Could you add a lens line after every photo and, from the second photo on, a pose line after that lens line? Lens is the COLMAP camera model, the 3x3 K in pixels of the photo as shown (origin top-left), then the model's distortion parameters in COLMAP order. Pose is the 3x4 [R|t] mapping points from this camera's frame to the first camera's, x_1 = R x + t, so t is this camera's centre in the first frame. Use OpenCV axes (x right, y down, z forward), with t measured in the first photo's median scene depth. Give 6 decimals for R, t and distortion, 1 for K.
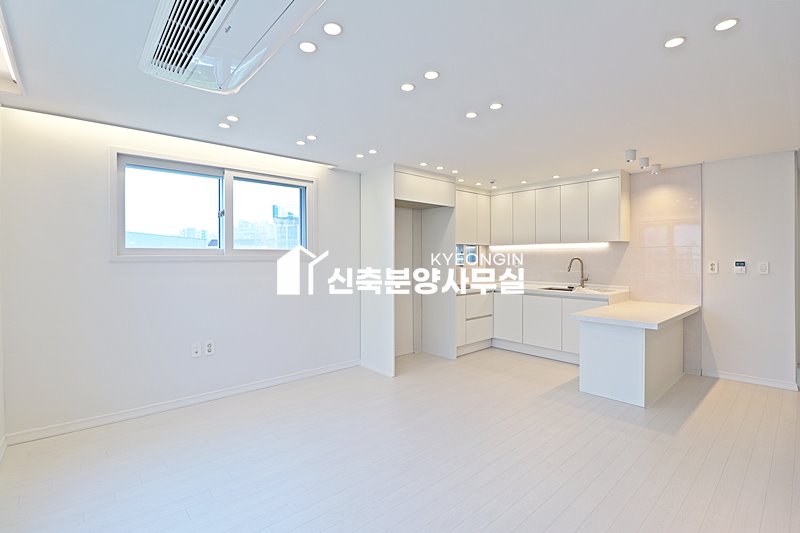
lens RADIAL K [[369.7, 0, 401.8], [0, 369.7, 260.6], [0, 0, 1]] dist [-0.005582, -0.010603]
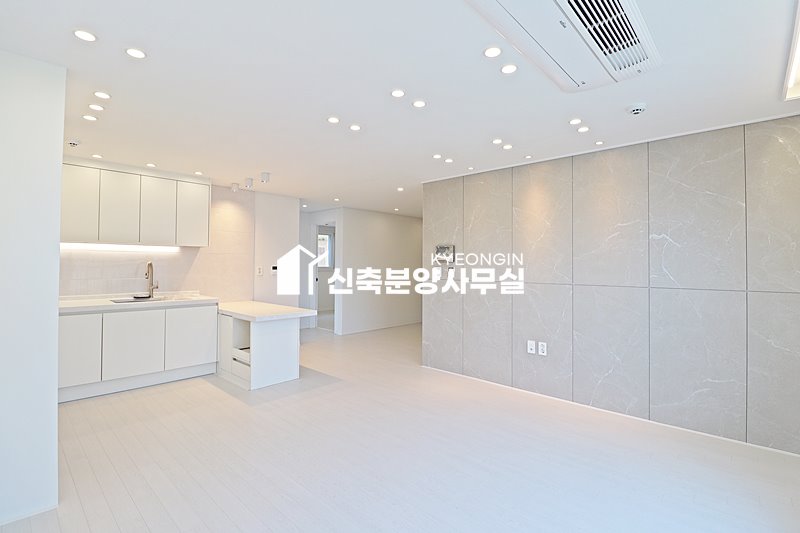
lens RADIAL K [[369.7, 0, 404.8], [0, 369.7, 259.2], [0, 0, 1]] dist [-0.005582, -0.010603]
pose [[-0.102953, 0.018209, 0.994520, -0.502800], [0.002380, 0.999834, -0.018060, 0.001880], [-0.994683, 0.000508, -0.102979, 0.556398]]
